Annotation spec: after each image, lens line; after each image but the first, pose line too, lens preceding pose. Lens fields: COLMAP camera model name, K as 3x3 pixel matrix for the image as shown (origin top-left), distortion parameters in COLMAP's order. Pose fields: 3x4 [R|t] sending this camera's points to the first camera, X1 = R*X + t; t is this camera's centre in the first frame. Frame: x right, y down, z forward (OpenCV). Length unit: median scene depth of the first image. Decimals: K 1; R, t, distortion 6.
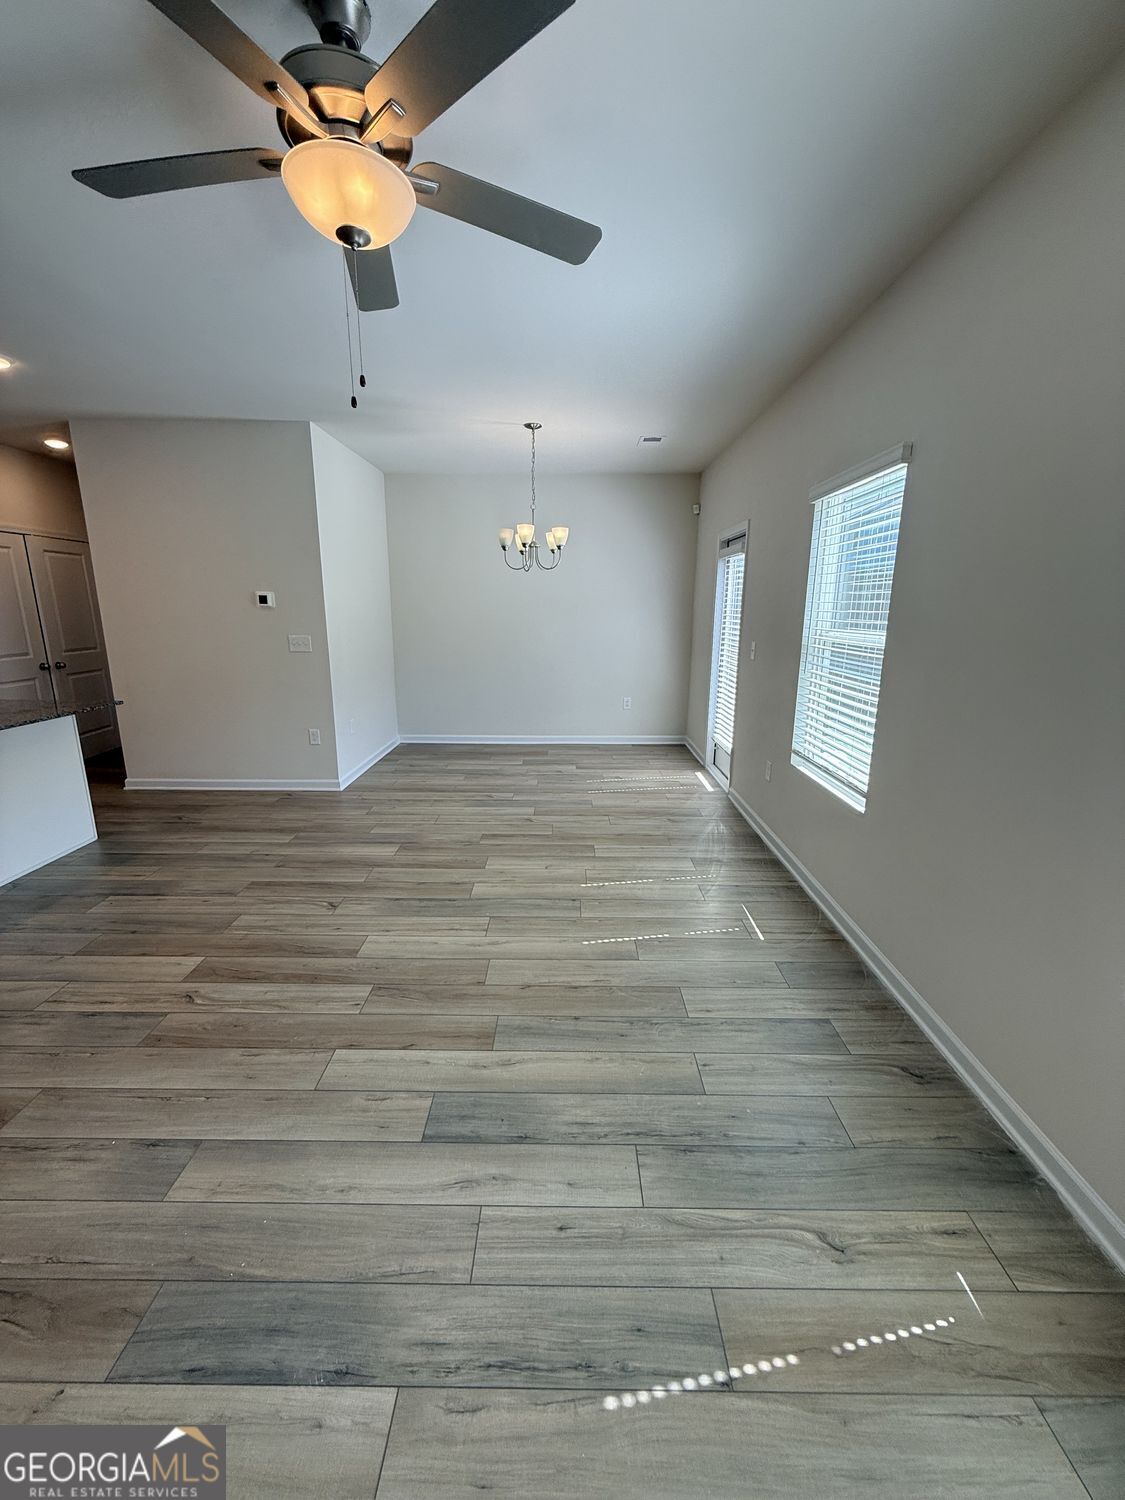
lens RADIAL K [[596.5, 0, 562.9], [0, 596.5, 745.9], [0, 0, 1]] dist [0.000047, 0.000489]
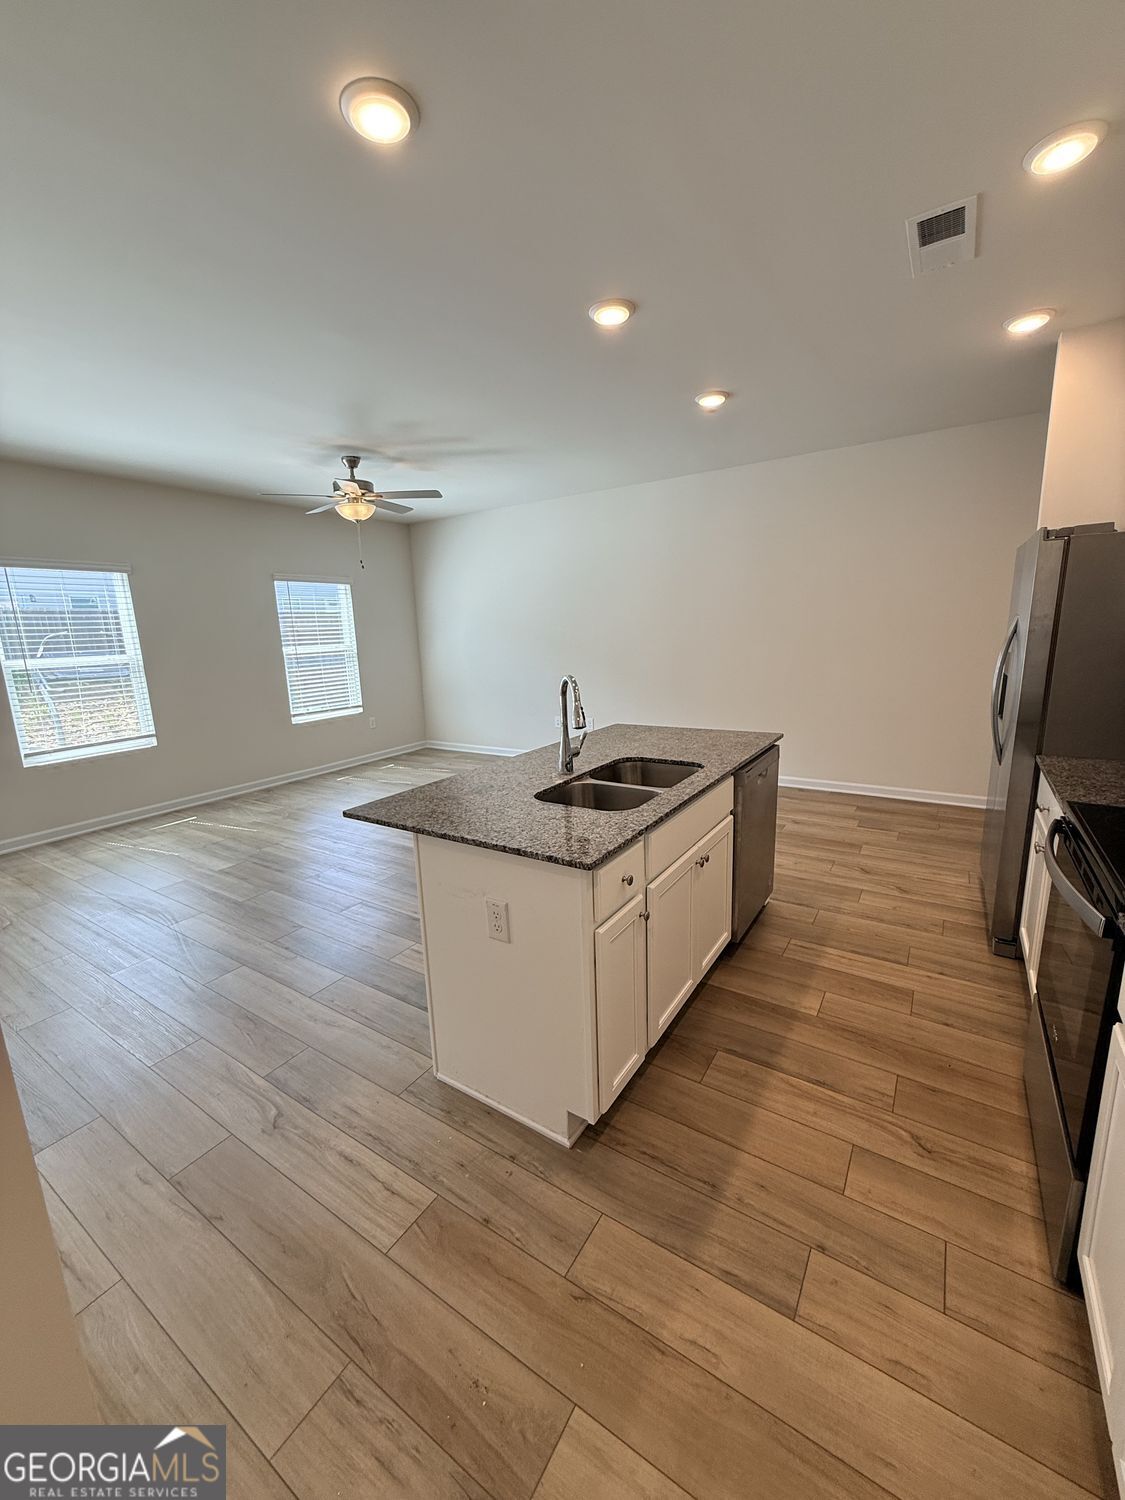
lens RADIAL K [[596.5, 0, 562.9], [0, 596.5, 745.9], [0, 0, 1]] dist [0.000047, 0.000489]
pose [[-0.843890, -0.080582, 0.530430, -1.464936], [0.151222, 0.912847, 0.379265, -0.374045], [-0.514764, 0.400271, -0.758157, 1.587609]]
